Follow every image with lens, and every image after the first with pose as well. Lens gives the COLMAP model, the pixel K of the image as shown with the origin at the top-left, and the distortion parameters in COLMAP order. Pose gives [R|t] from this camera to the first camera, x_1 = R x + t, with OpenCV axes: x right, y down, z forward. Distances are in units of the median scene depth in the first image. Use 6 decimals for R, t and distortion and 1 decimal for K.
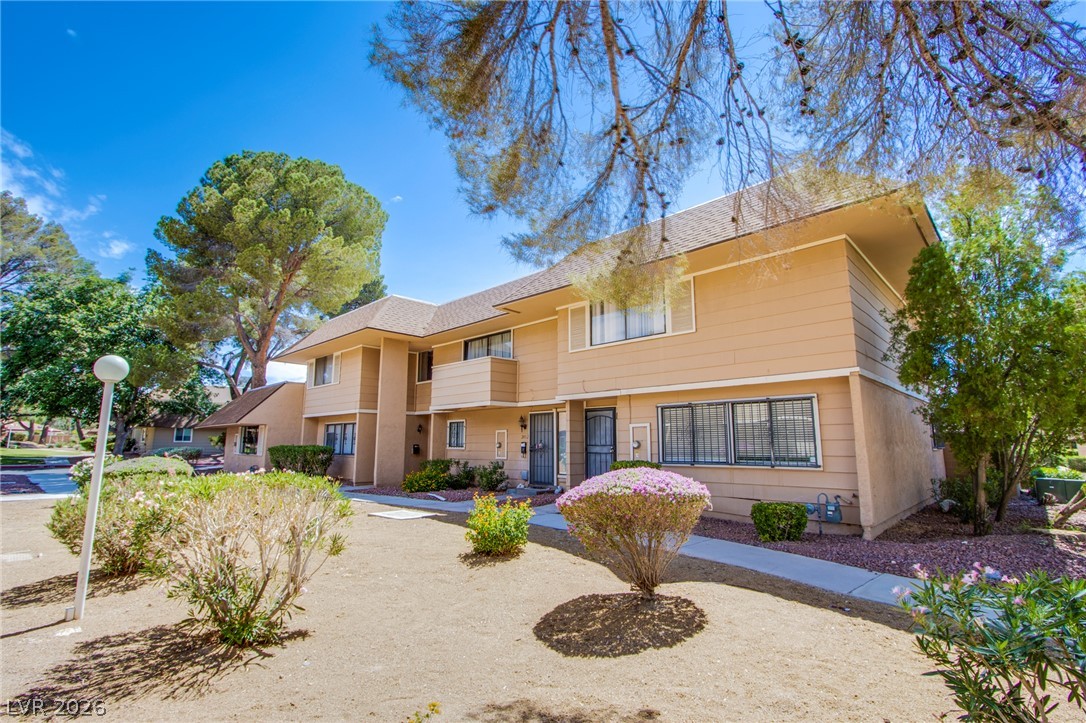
lens RADIAL K [[503.6, 0, 536.2], [0, 503.6, 364.9], [0, 0, 1]] dist [-0.026414, 0.009566]
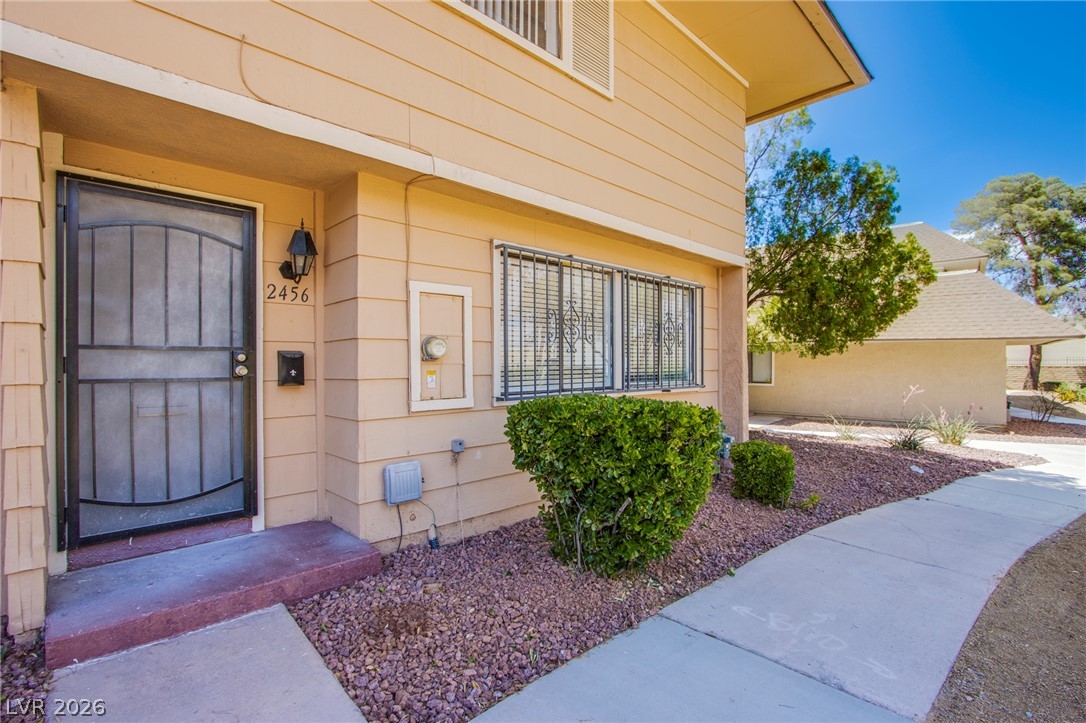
lens RADIAL K [[503.6, 0, 536.2], [0, 503.6, 364.9], [0, 0, 1]] dist [-0.026414, 0.009566]
pose [[0.030052, -0.004377, 0.999539, -0.113126], [-0.156898, 0.987573, 0.009041, 0.153368], [-0.987157, -0.157098, 0.028992, 0.911442]]
